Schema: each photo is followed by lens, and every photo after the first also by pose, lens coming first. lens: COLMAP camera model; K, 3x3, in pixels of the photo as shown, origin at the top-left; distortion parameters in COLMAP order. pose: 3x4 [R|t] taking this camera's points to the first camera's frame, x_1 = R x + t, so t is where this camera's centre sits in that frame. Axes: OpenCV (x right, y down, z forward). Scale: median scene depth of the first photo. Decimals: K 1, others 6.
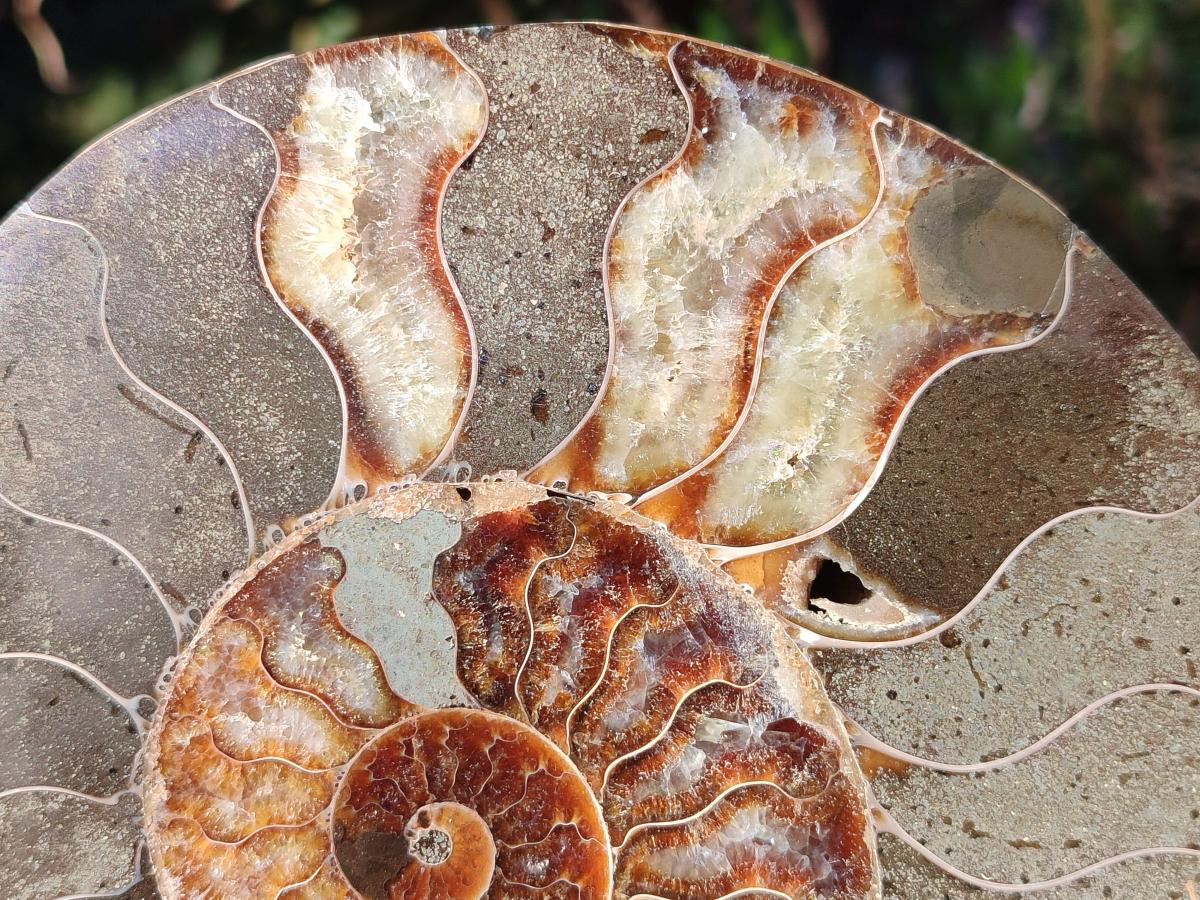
lens RADIAL K [[1789.3, 0, 591.6], [0, 1789.3, 437.2], [0, 0, 1]] dist [0.302934, -2.068840]
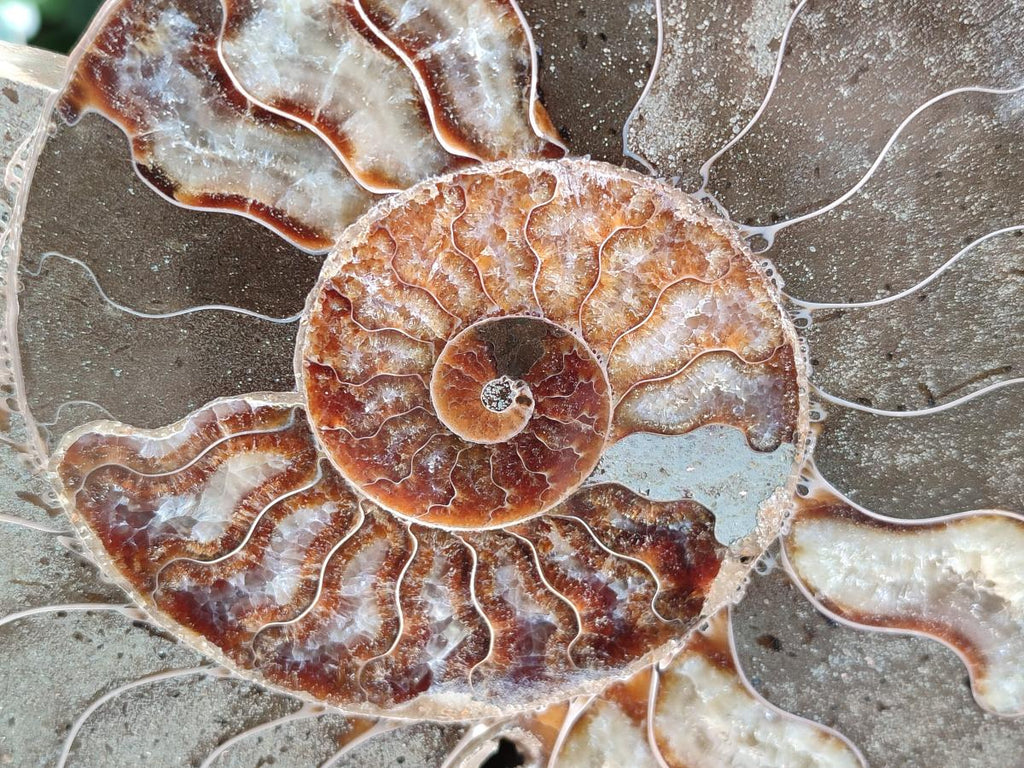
lens RADIAL K [[1526.9, 0, 504.8], [0, 1526.9, 373.1], [0, 0, 1]] dist [0.302934, -2.068840]
pose [[-0.530031, 0.793586, 0.298812, -0.372677], [-0.845566, -0.468059, -0.256785, 0.463210], [-0.063920, -0.388770, 0.919115, 0.166787]]
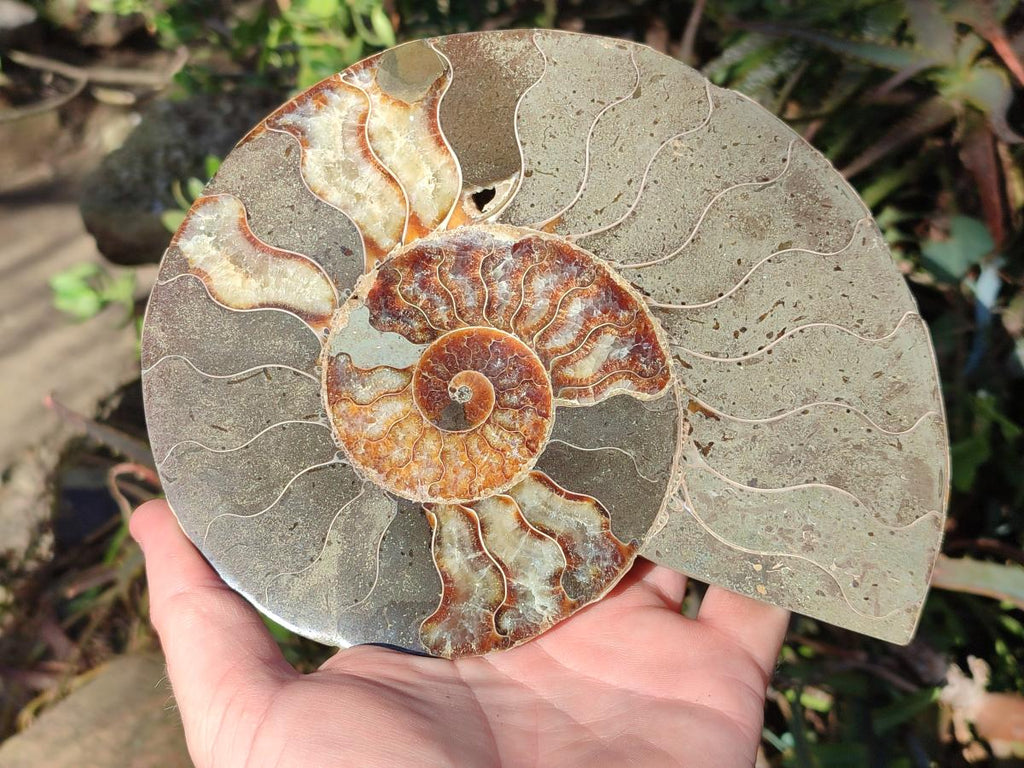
lens RADIAL K [[1499.0, 0, 506.7], [0, 1499.0, 381.1], [0, 0, 1]] dist [0.358770, -2.499576]
pose [[0.606949, -0.784173, 0.129174, -0.291350], [0.791292, 0.581153, -0.190049, 0.627289], [0.073962, 0.217564, 0.973240, -0.880733]]
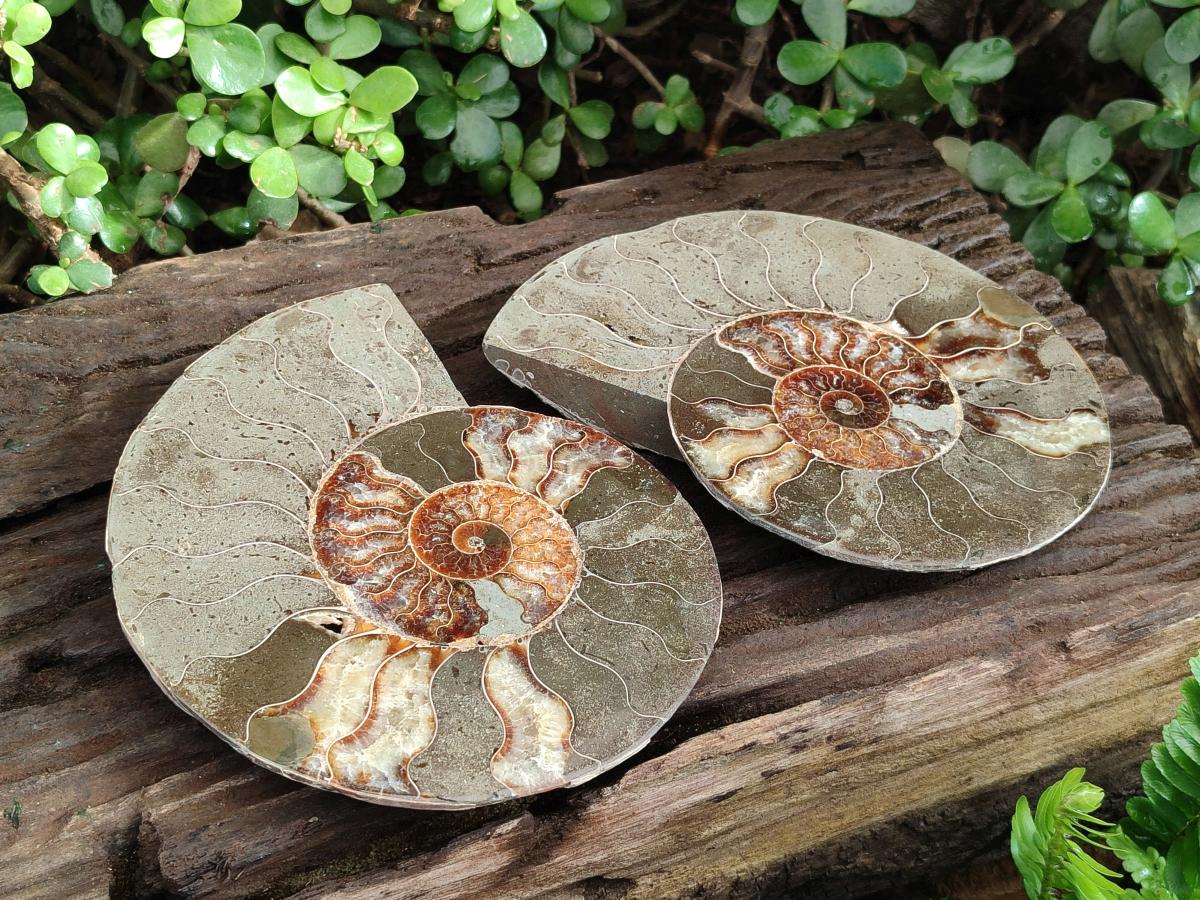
lens RADIAL K [[1756.7, 0, 593.8], [0, 1756.7, 446.6], [0, 0, 1]] dist [0.358770, -2.499576]
pose [[-0.976323, 0.037917, -0.212967, 0.305256], [-0.175855, -0.712437, 0.679344, -1.544083], [-0.125967, 0.700710, 0.702237, -1.031638]]
